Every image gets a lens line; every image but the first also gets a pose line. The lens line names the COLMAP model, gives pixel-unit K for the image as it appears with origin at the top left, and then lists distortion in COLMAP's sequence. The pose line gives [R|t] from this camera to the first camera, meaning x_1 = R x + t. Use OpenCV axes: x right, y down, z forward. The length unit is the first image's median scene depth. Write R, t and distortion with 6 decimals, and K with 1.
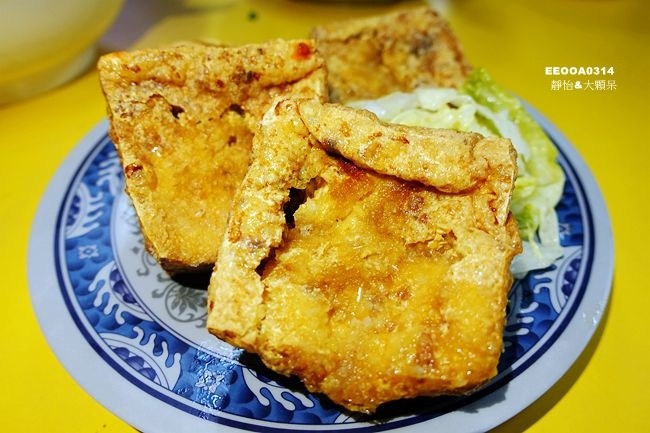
lens RADIAL K [[457.9, 0, 323.8], [0, 457.9, 231.4], [0, 0, 1]] dist [-0.020923, 0.000652]
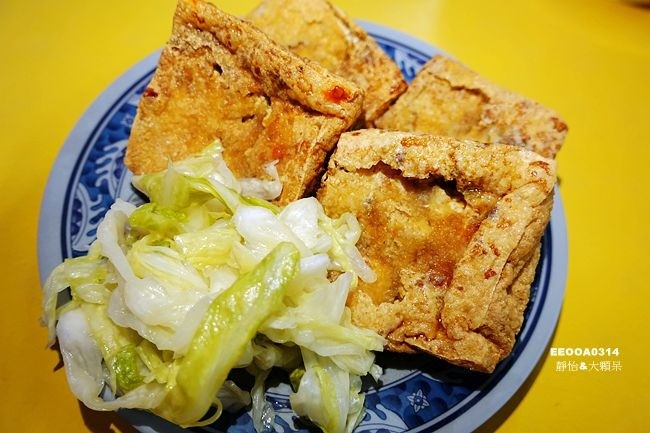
lens RADIAL K [[457.9, 0, 323.8], [0, 457.9, 231.4], [0, 0, 1]] dist [-0.020923, 0.000652]
pose [[0.031342, 0.999500, 0.004169, 0.045907], [-0.790083, 0.022220, 0.612597, -0.573930], [0.612198, -0.022494, 0.790385, -0.175252]]
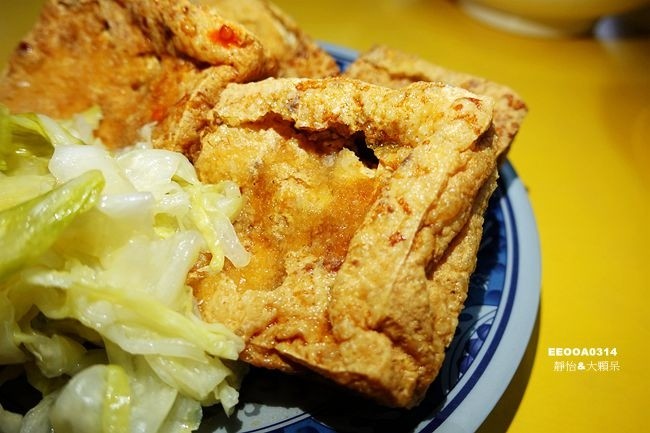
lens RADIAL K [[458.9, 0, 325.0], [0, 458.9, 216.5], [0, 0, 1]] dist [0.001047, 0.000799]
pose [[-0.025789, 0.959325, -0.281122, 0.355449], [-0.771017, 0.159907, 0.616411, -0.587383], [0.636292, 0.232647, 0.735532, 0.333776]]
